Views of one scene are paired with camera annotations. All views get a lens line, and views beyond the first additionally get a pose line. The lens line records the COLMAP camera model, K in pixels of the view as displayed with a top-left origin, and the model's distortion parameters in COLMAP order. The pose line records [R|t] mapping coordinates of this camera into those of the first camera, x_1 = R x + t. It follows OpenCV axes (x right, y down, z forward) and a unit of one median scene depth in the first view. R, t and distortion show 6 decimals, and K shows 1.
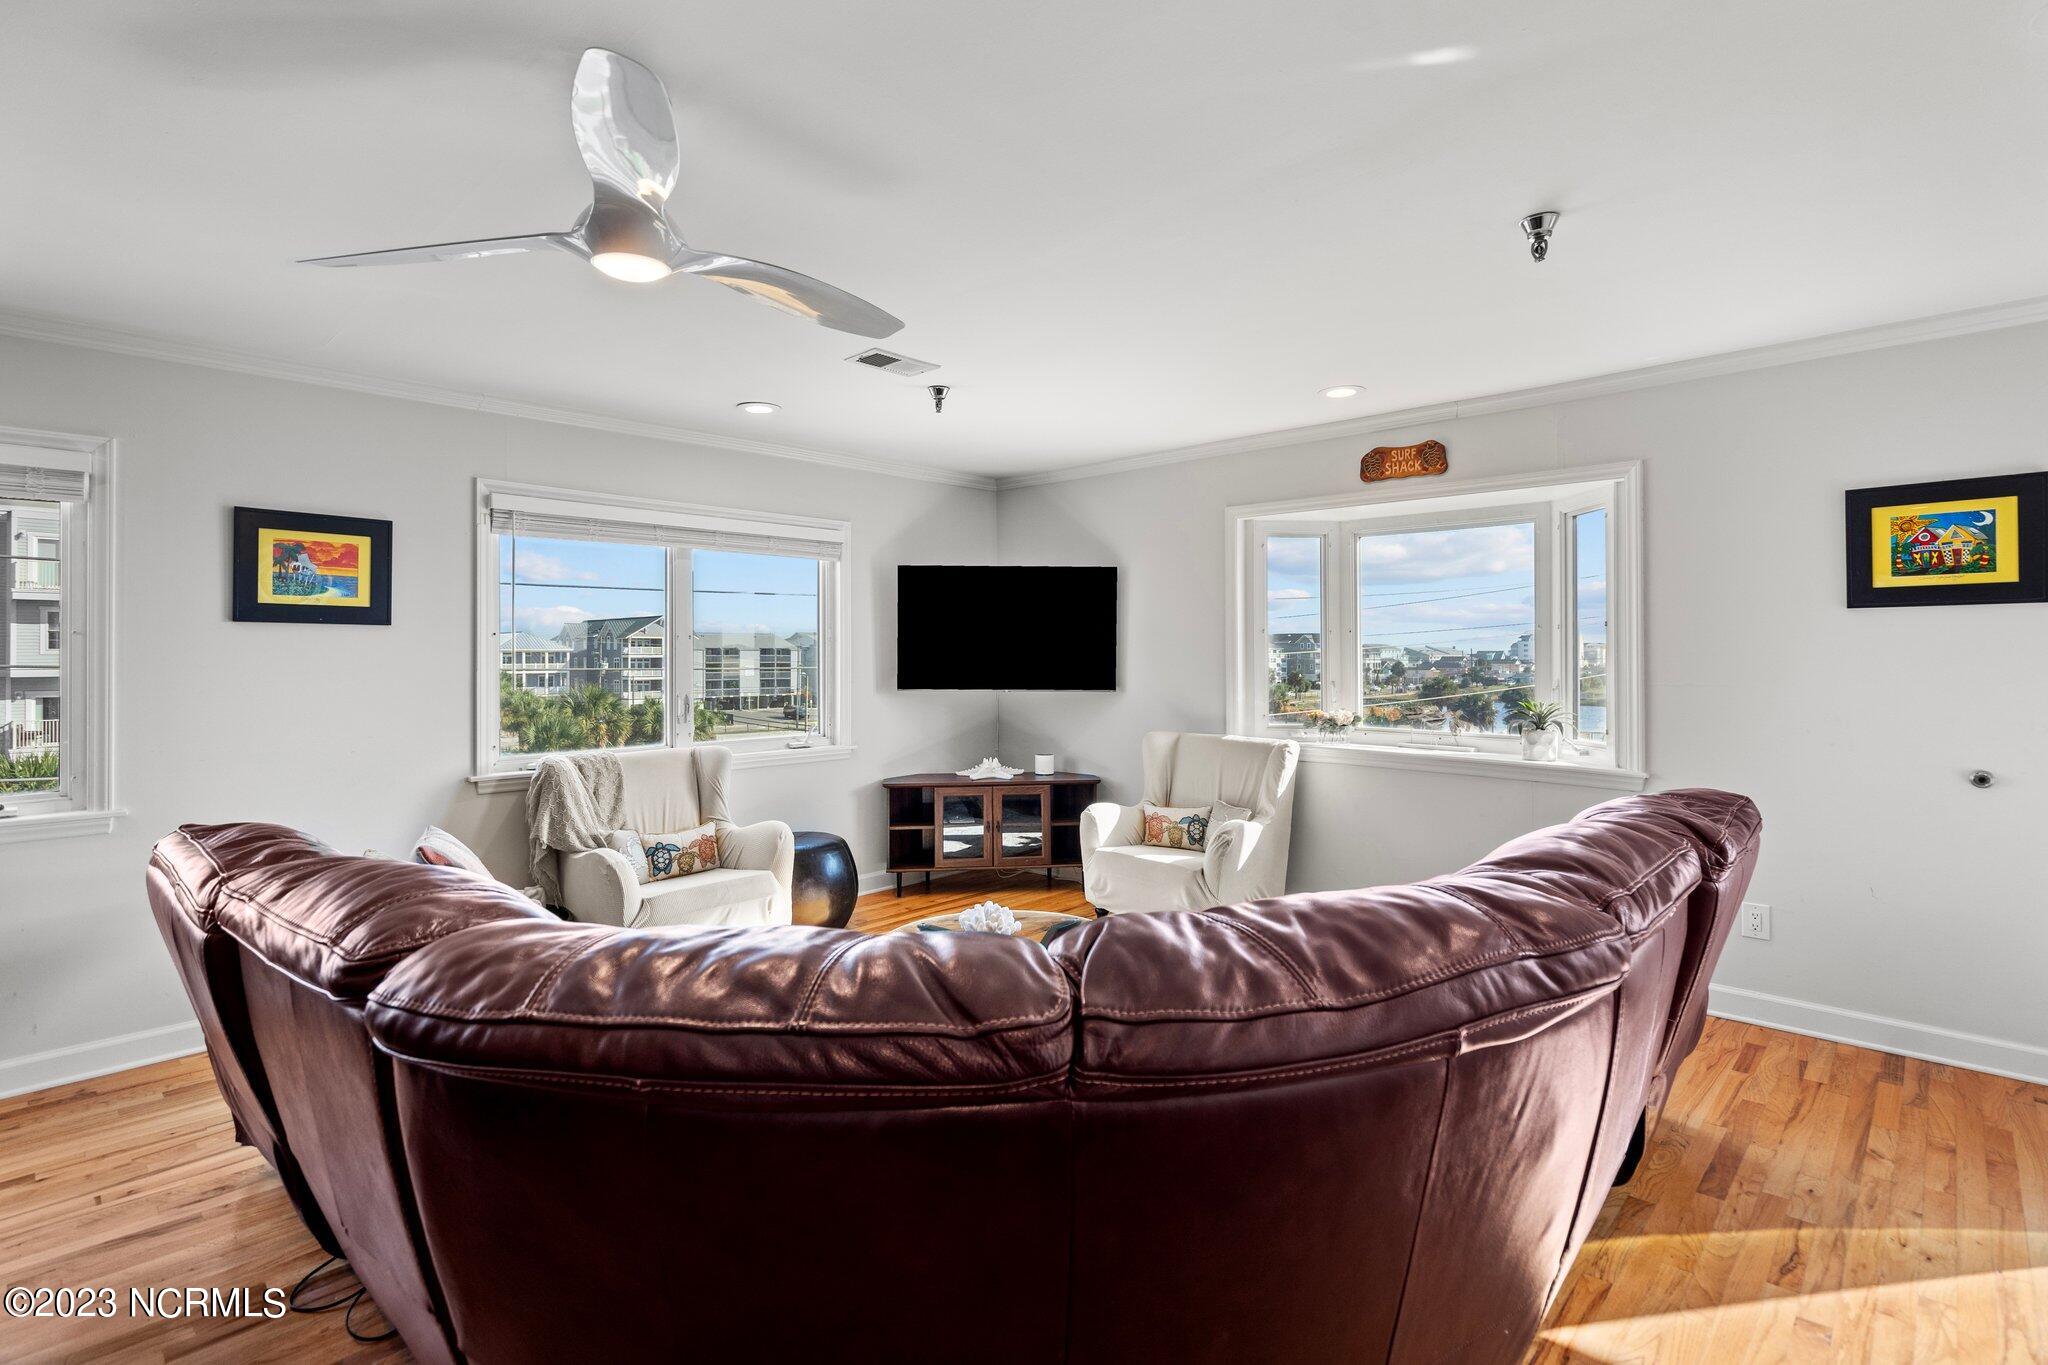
lens RADIAL K [[979.6, 0, 1015.5], [0, 979.6, 656.3], [0, 0, 1]] dist [-0.002525, 0.000700]
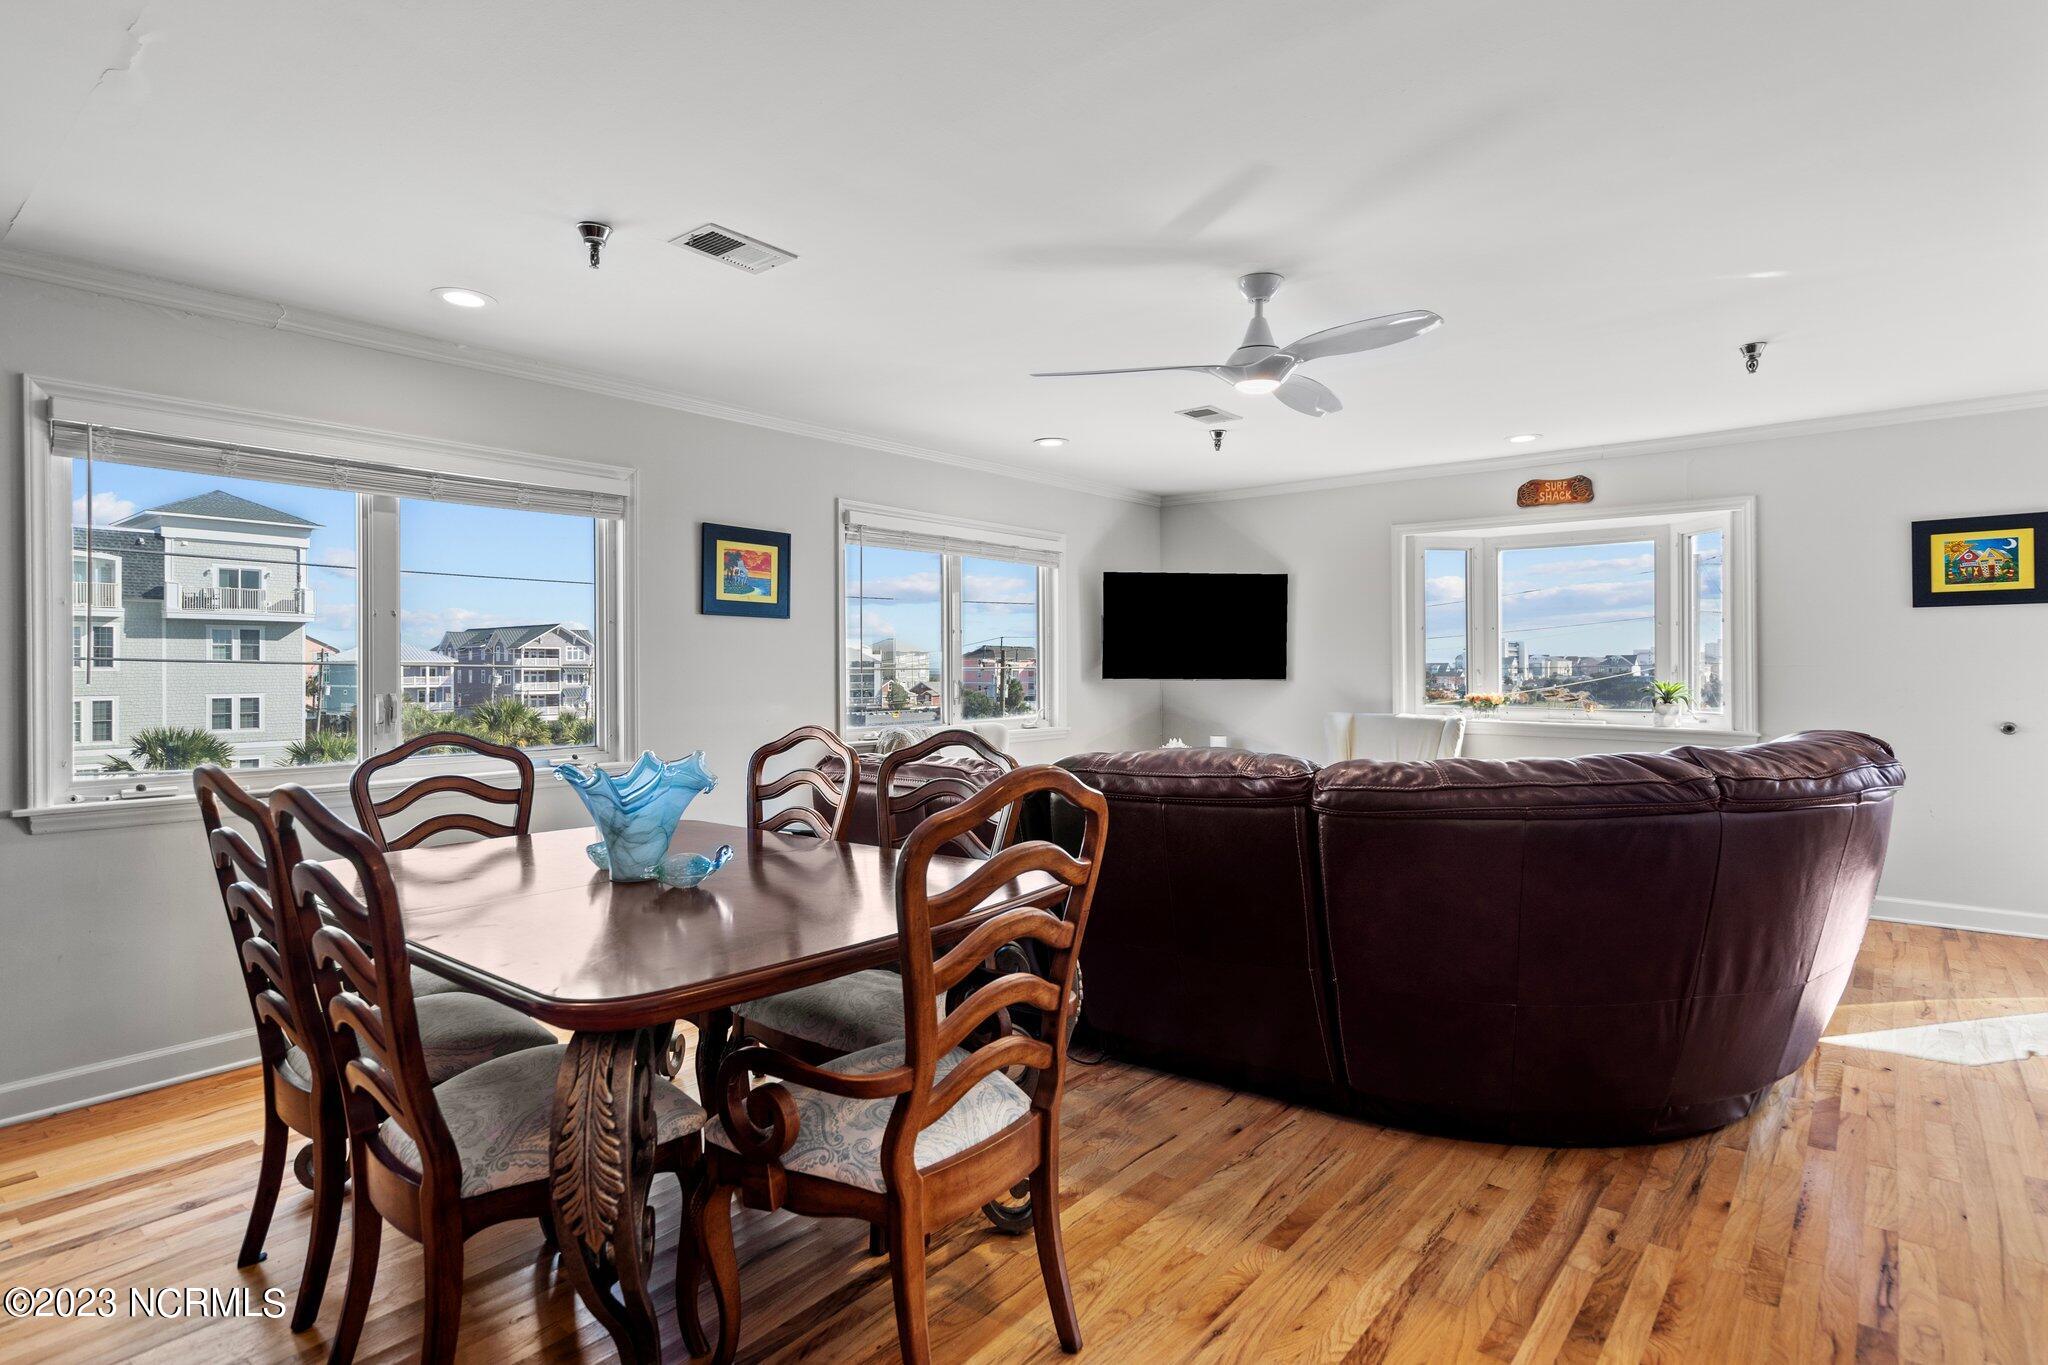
lens RADIAL K [[1055.1, 0, 1011.7], [0, 1055.1, 669.4], [0, 0, 1]] dist [0.003815, 0.000523]
pose [[0.997297, -0.000921, 0.073466, -0.457646], [0.000906, 1.000000, 0.000231, 0.031868], [-0.073466, -0.000164, 0.997298, -0.342578]]
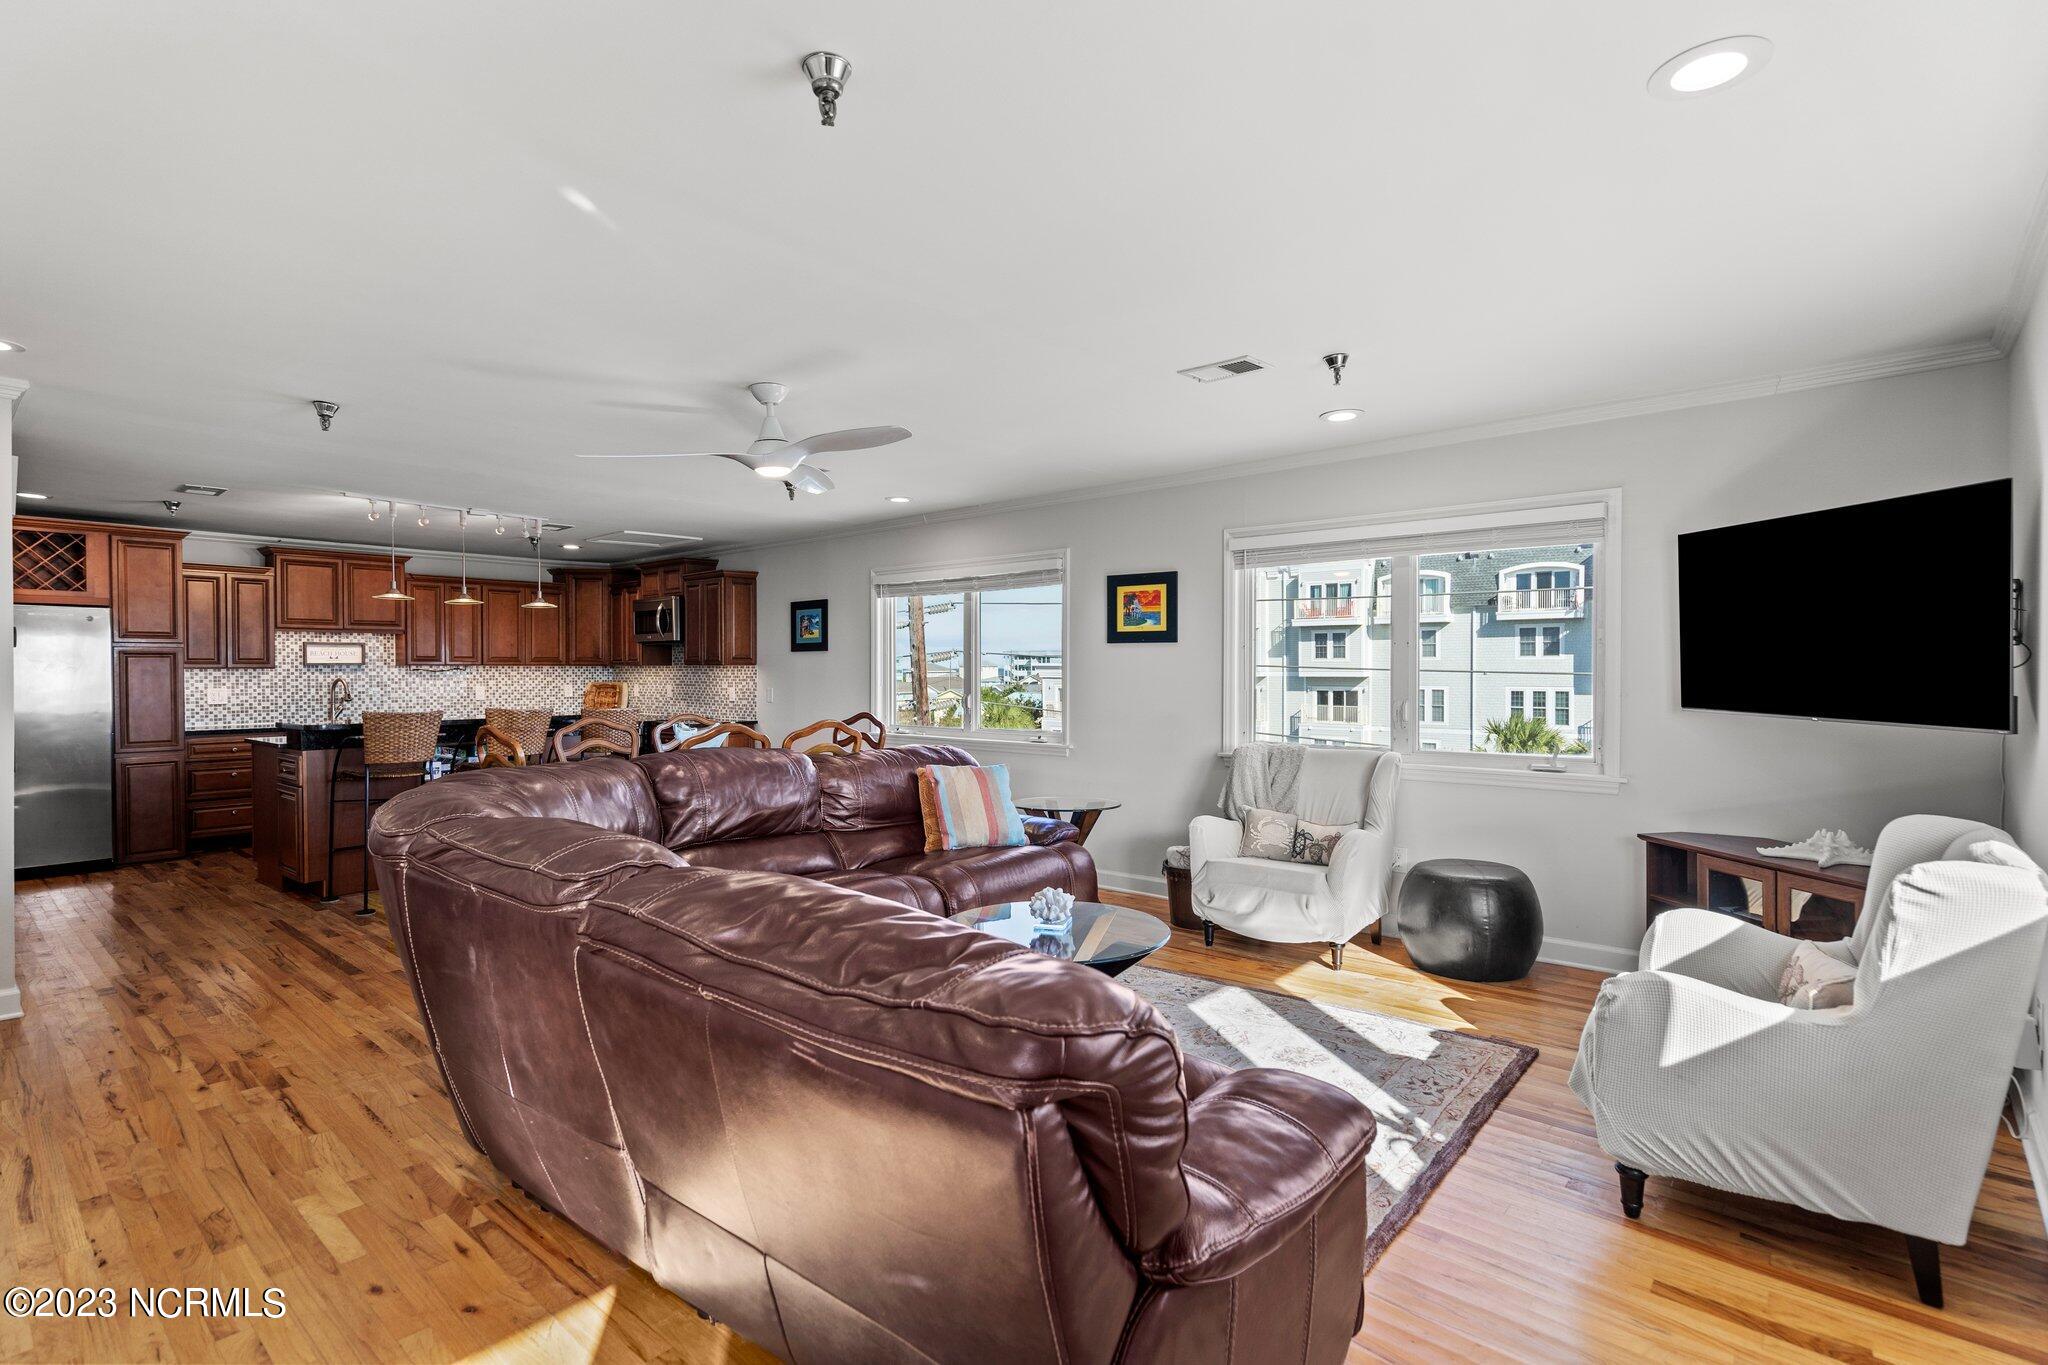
lens RADIAL K [[968.5, 0, 1024.0], [0, 968.5, 682.5], [0, 0, 1]] dist [-0.003258, -0.000670]
pose [[0.055238, 0.019081, -0.998291, 0.800593], [0.001885, 0.999814, 0.019214, 0.000190], [0.998471, -0.002943, 0.055192, 0.690690]]
